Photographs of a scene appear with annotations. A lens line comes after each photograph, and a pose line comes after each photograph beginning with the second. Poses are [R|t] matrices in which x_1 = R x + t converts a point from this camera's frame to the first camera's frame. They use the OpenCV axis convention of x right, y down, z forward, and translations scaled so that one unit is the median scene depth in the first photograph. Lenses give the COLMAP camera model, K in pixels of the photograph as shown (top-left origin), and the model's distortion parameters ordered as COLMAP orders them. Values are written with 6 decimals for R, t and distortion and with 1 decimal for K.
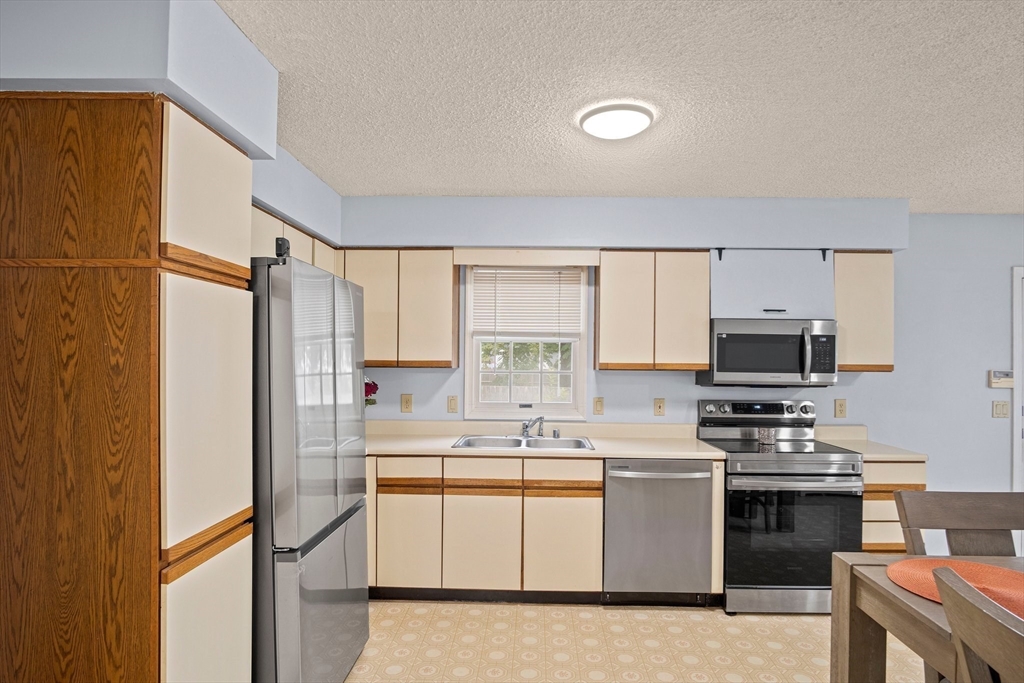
lens RADIAL K [[561.7, 0, 514.5], [0, 561.7, 366.4], [0, 0, 1]] dist [-0.015436, -0.000032]
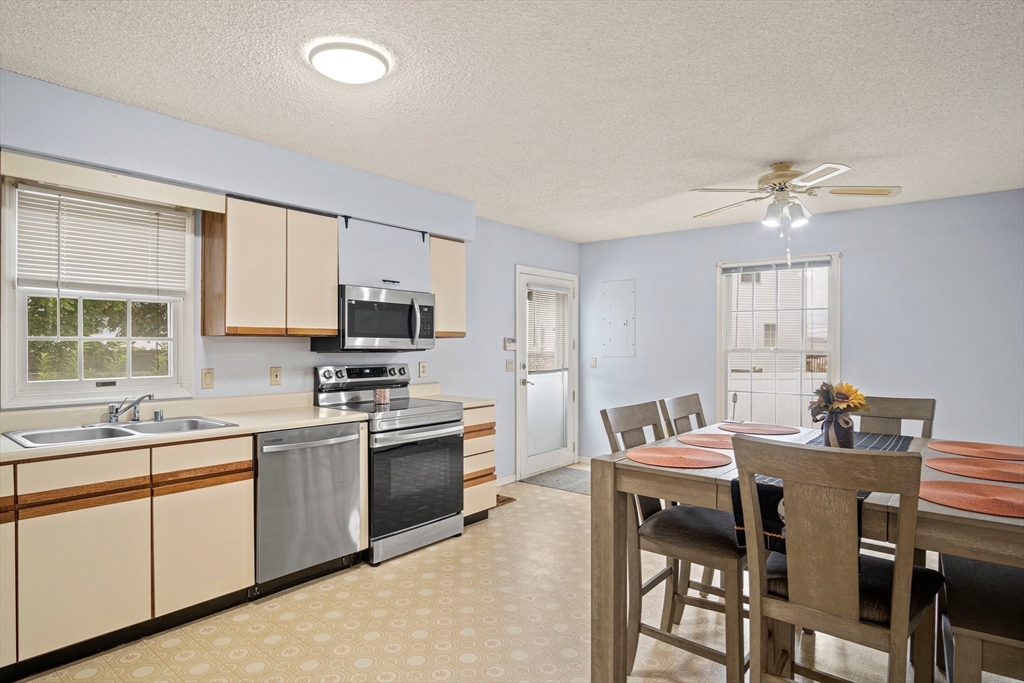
lens RADIAL K [[560.7, 0, 511.8], [0, 560.7, 350.2], [0, 0, 1]] dist [-0.004252, -0.000312]
pose [[0.631597, -0.016585, 0.775119, -0.243777], [0.008490, 0.999859, 0.014476, 0.021500], [-0.775250, -0.002562, 0.631649, 0.121334]]
